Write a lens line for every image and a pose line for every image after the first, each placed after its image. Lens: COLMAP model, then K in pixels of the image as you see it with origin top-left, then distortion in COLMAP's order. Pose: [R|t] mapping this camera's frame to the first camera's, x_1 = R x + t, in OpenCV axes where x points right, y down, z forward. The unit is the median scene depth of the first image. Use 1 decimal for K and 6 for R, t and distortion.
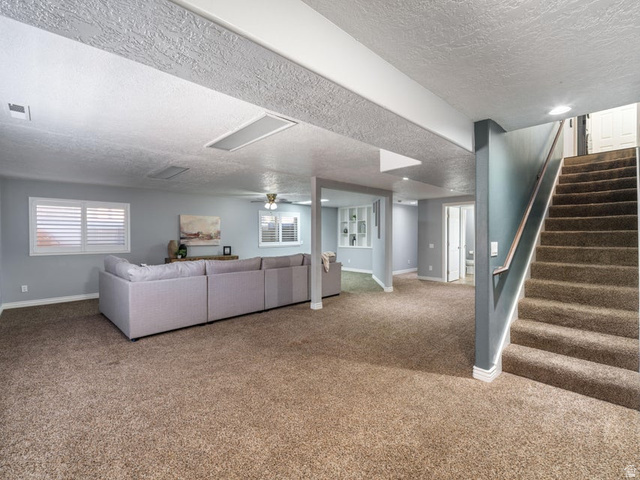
lens RADIAL K [[293.4, 0, 321.2], [0, 293.4, 238.7], [0, 0, 1]] dist [-0.000016, -0.000817]
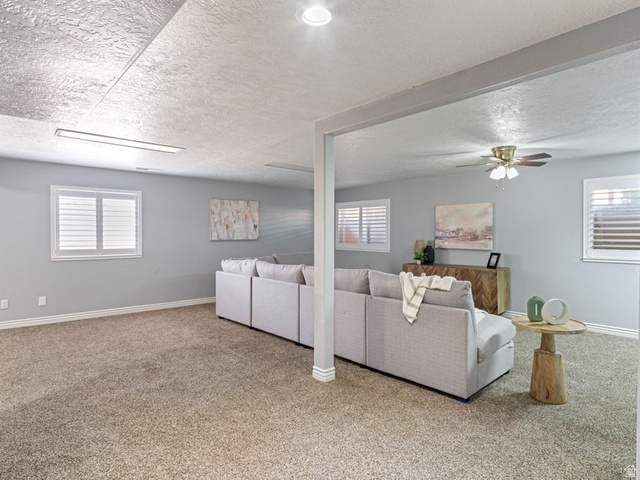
lens RADIAL K [[372.7, 0, 321.4], [0, 372.7, 236.6], [0, 0, 1]] dist [-0.000729, 0.000422]
pose [[-0.053976, 0.010099, -0.998491, 0.450559], [-0.011452, 0.999877, 0.010732, -0.010539], [0.998477, 0.012014, -0.053854, 0.738491]]
